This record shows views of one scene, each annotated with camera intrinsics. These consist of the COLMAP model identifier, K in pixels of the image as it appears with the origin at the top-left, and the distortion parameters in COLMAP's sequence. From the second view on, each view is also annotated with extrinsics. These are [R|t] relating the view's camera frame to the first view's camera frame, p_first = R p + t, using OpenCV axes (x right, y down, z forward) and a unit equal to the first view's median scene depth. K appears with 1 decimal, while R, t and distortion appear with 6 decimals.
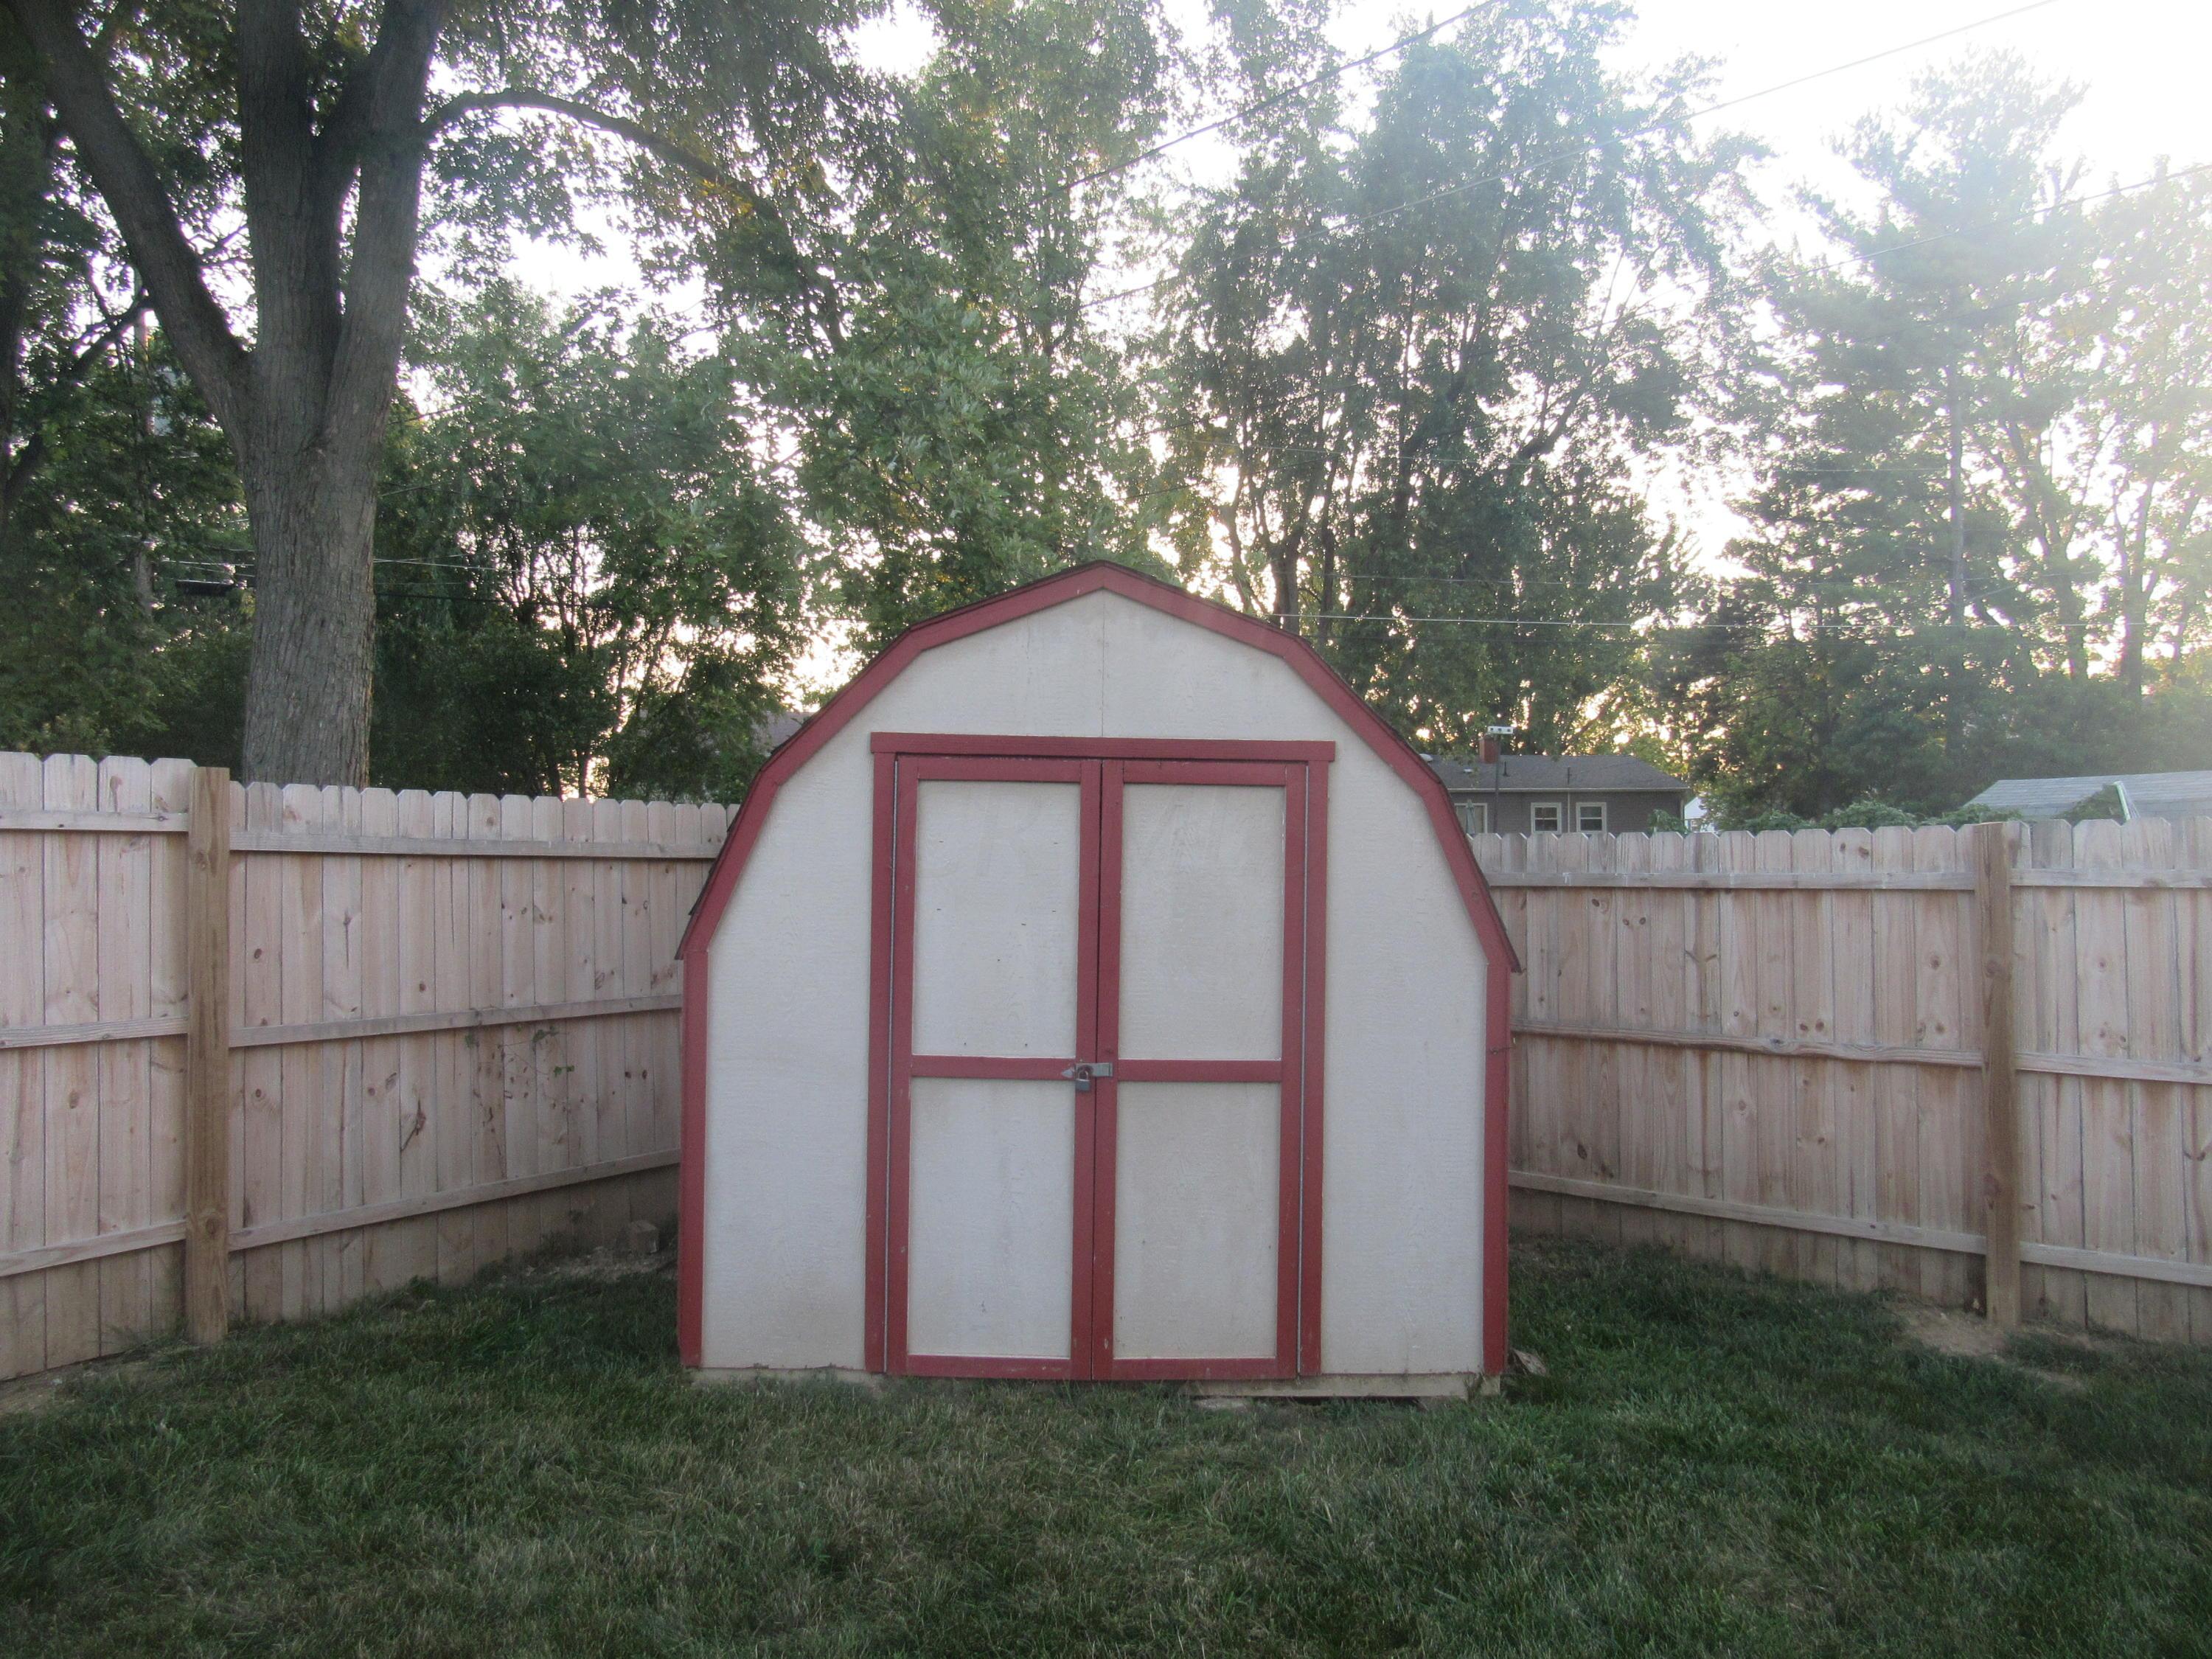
lens RADIAL K [[1562.9, 0, 1105.3], [0, 1562.9, 826.9], [0, 0, 1]] dist [-0.032900, 0.008858]
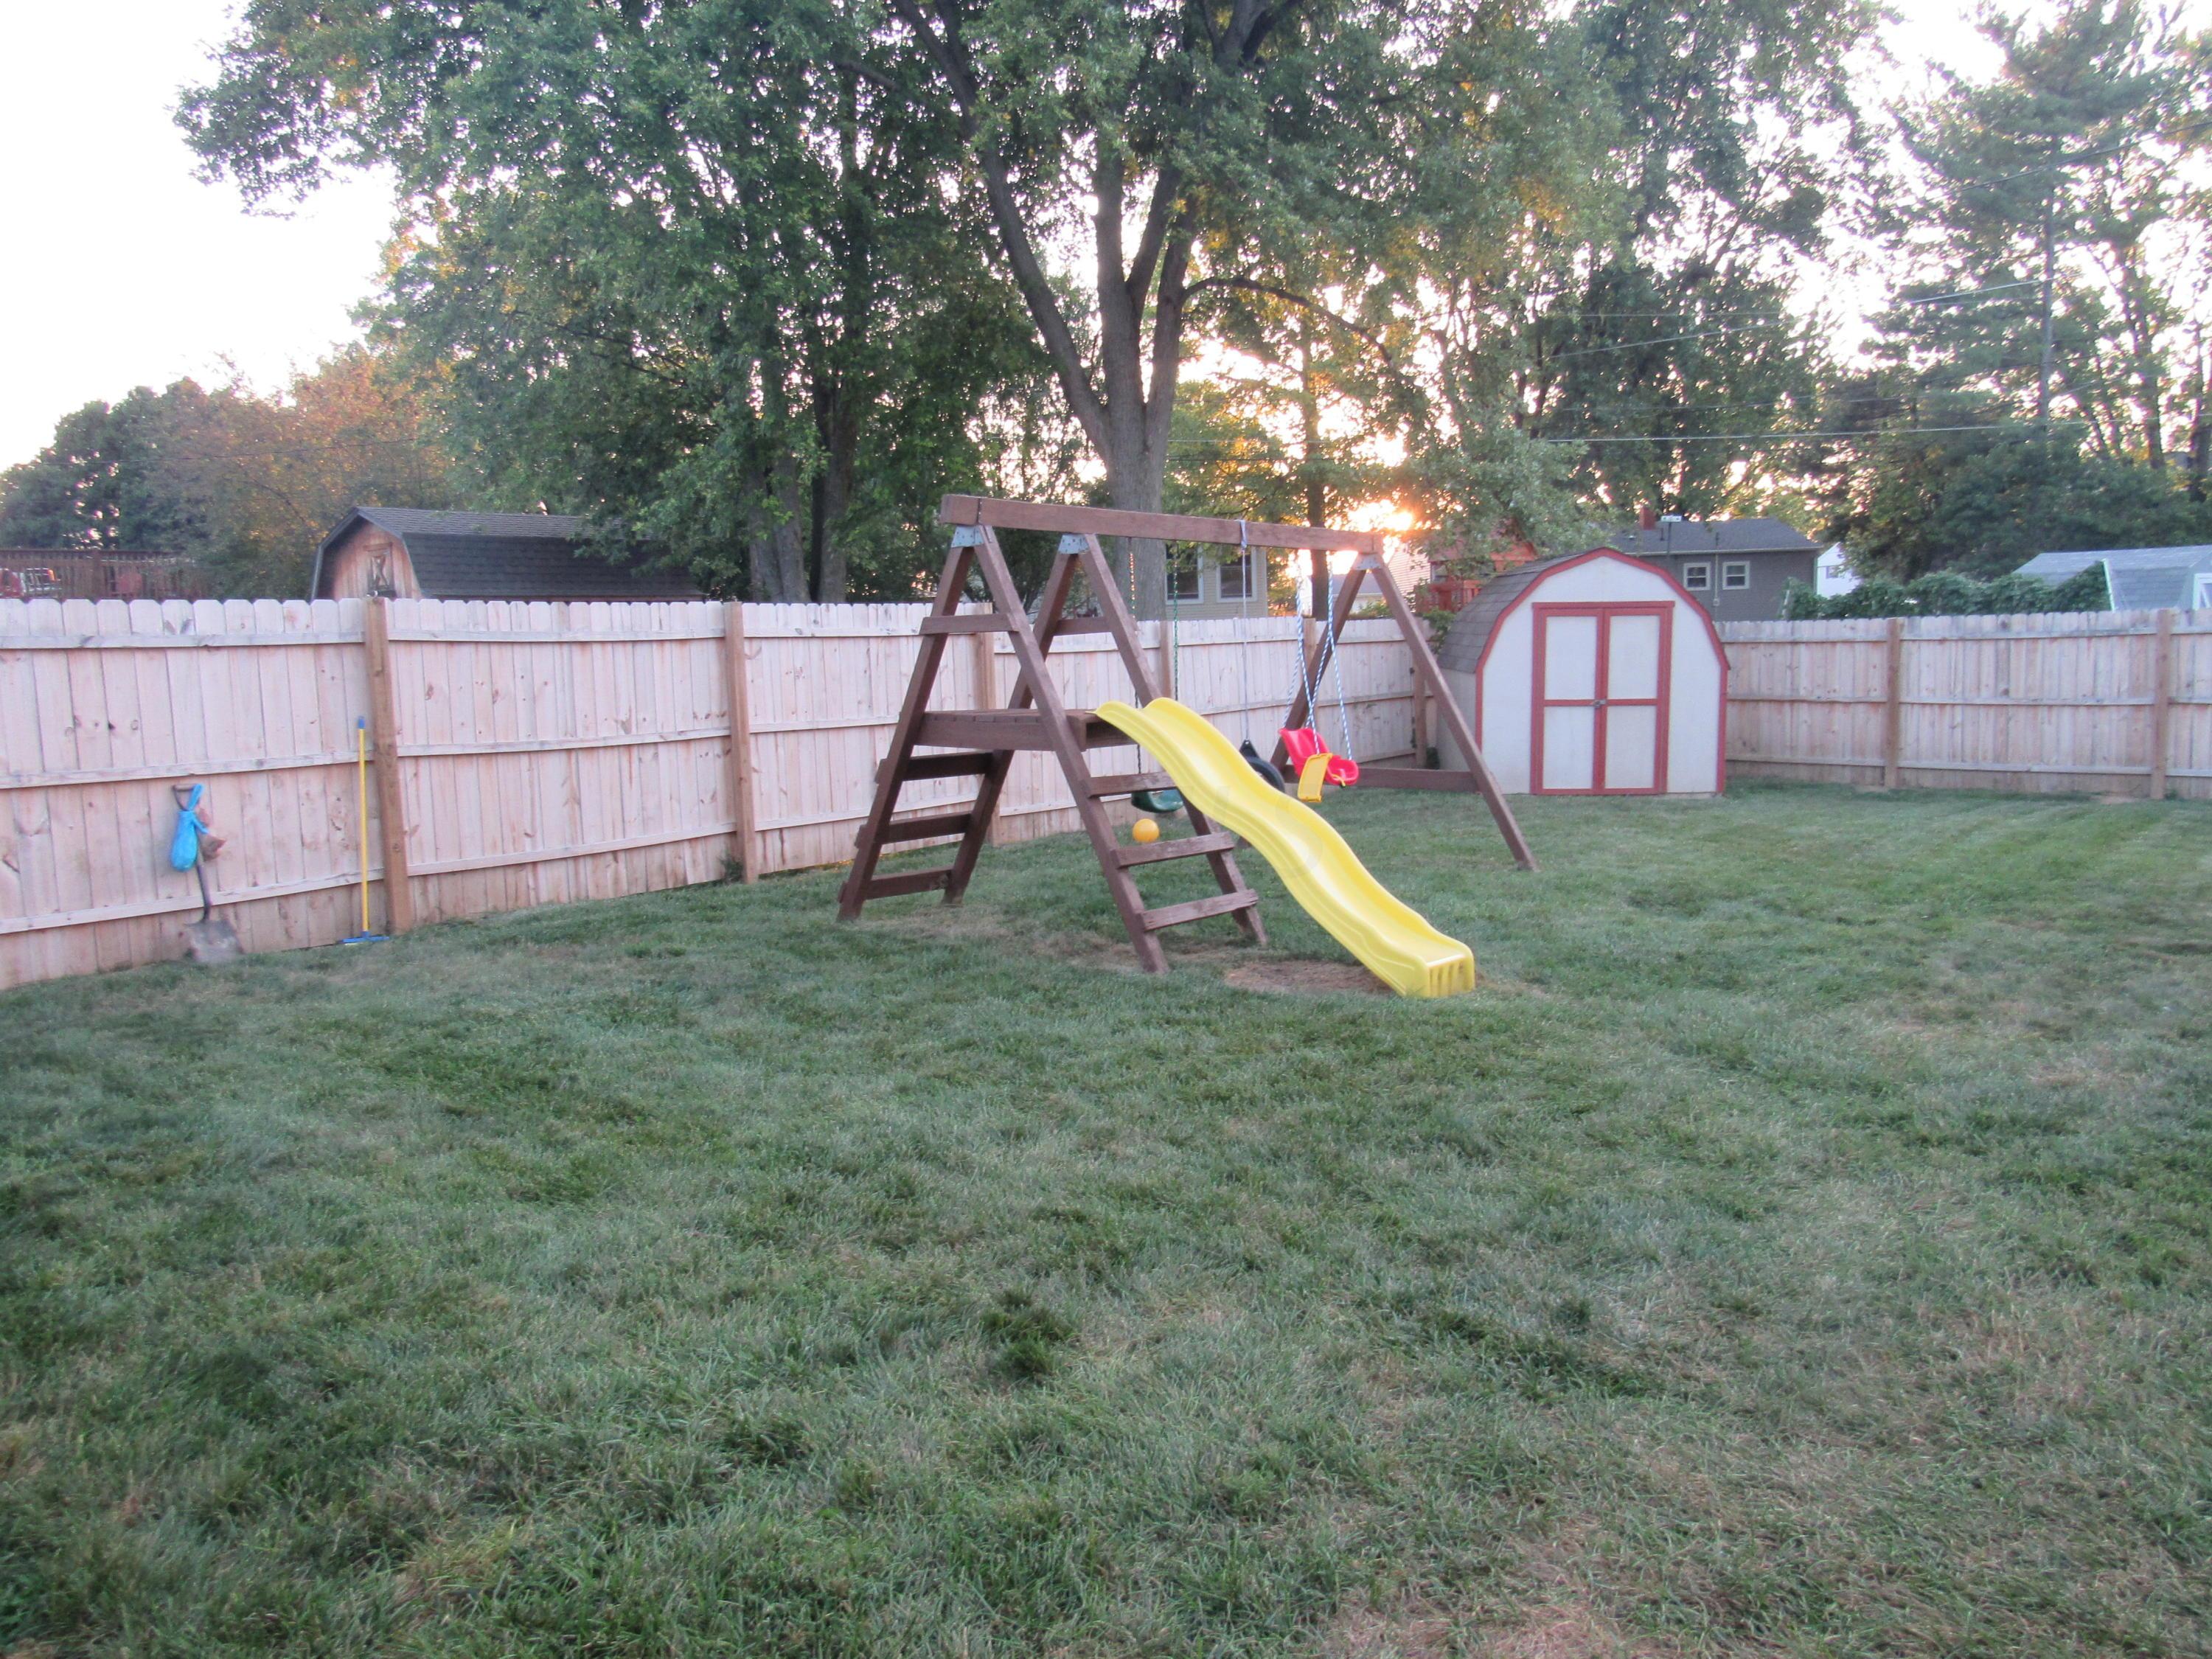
lens RADIAL K [[1562.9, 0, 1111.7], [0, 1562.9, 826.0], [0, 0, 1]] dist [-0.032900, 0.008858]
pose [[0.996947, -0.019200, -0.075690, -0.402584], [0.030496, 0.988056, 0.151045, -0.059216], [0.071886, -0.152892, 0.985625, -1.204619]]
